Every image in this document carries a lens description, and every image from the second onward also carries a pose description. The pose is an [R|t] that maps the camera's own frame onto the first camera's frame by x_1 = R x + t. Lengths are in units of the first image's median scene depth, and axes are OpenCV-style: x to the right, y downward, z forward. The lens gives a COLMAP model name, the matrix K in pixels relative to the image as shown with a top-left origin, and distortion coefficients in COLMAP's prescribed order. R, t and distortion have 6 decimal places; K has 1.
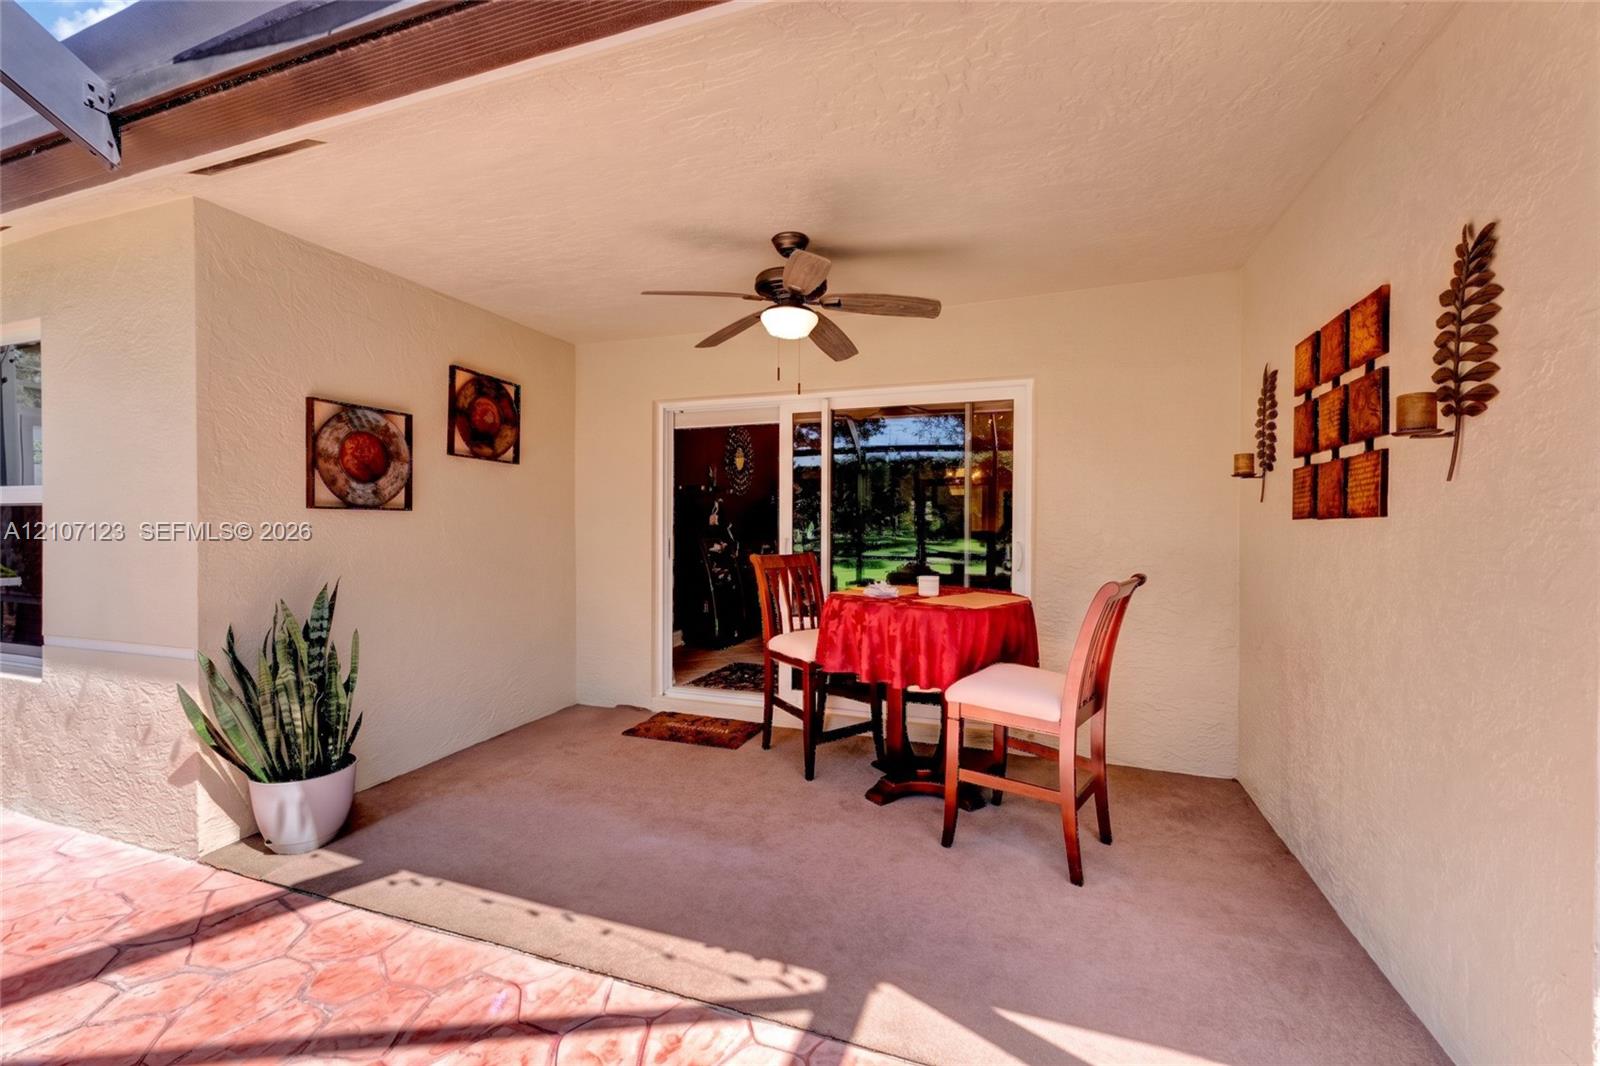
lens RADIAL K [[660.5, 0, 801.0], [0, 660.5, 526.3], [0, 0, 1]] dist [-0.001822, -0.000640]
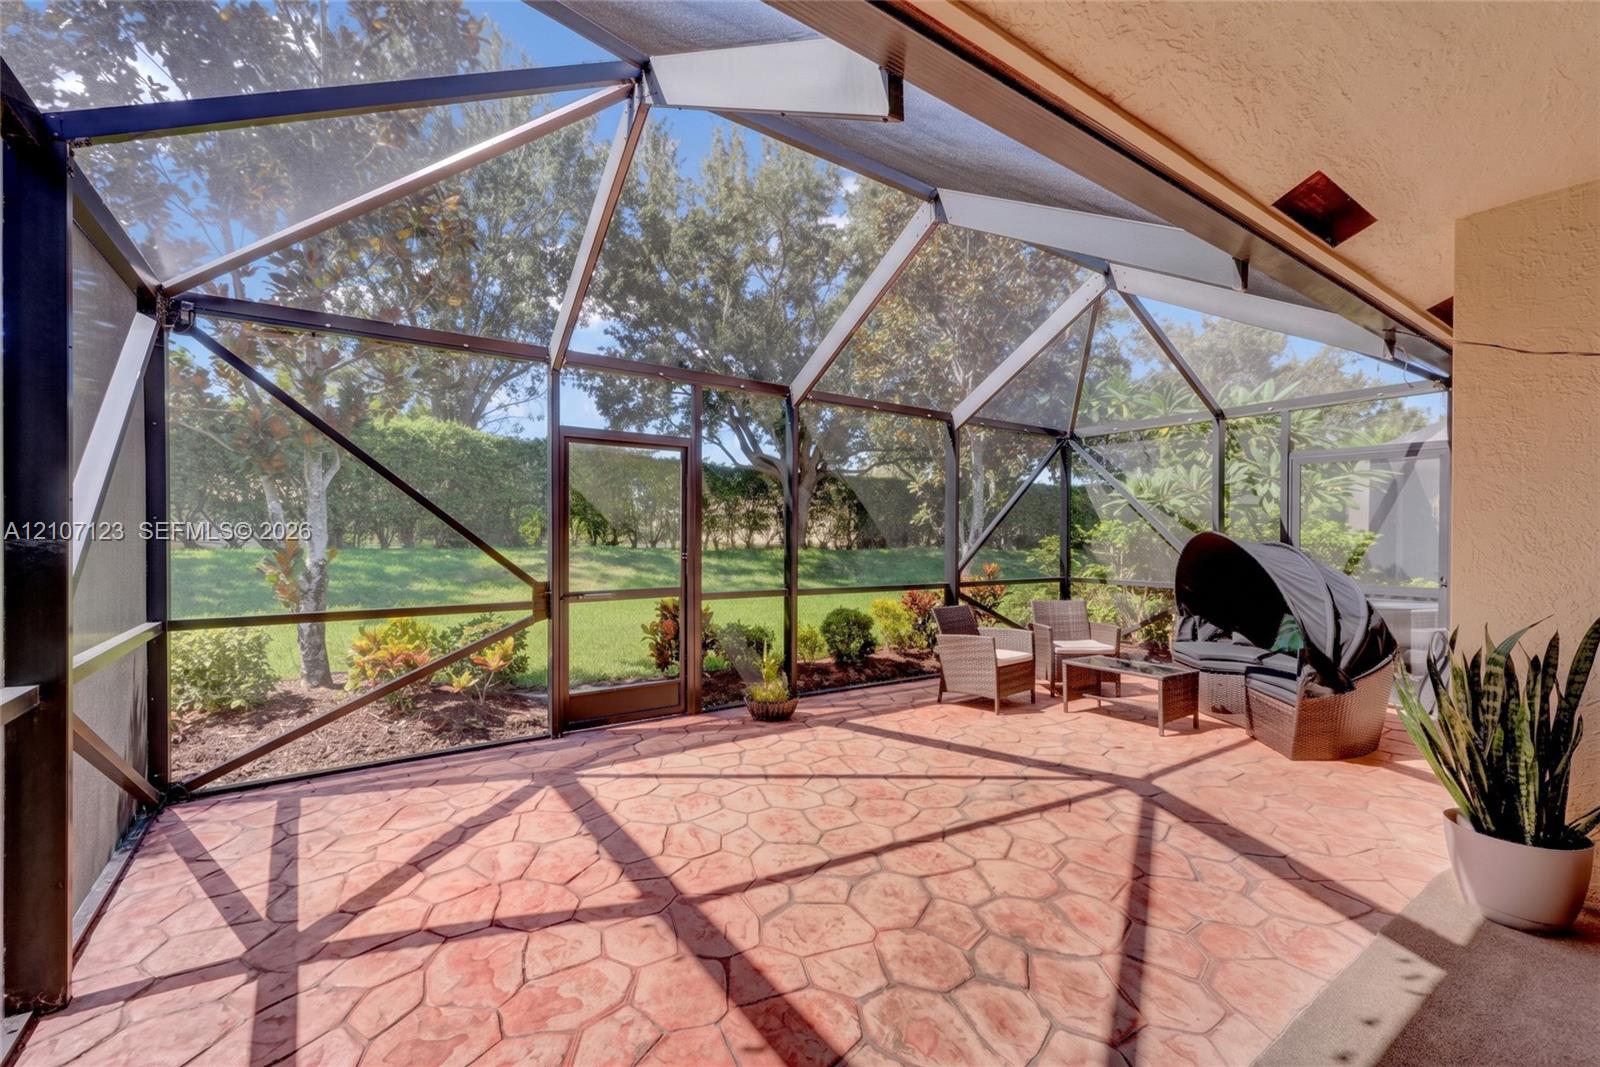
lens RADIAL K [[640.0, 0, 800.0], [0, 640.0, 533.5], [0, 0, 1]] dist [0.000040, -0.000087]
pose [[-0.599544, -0.020166, -0.800088, 0.358764], [-0.026032, 0.999645, -0.005689, 0.018856], [0.799919, 0.017418, -0.599856, 0.627011]]
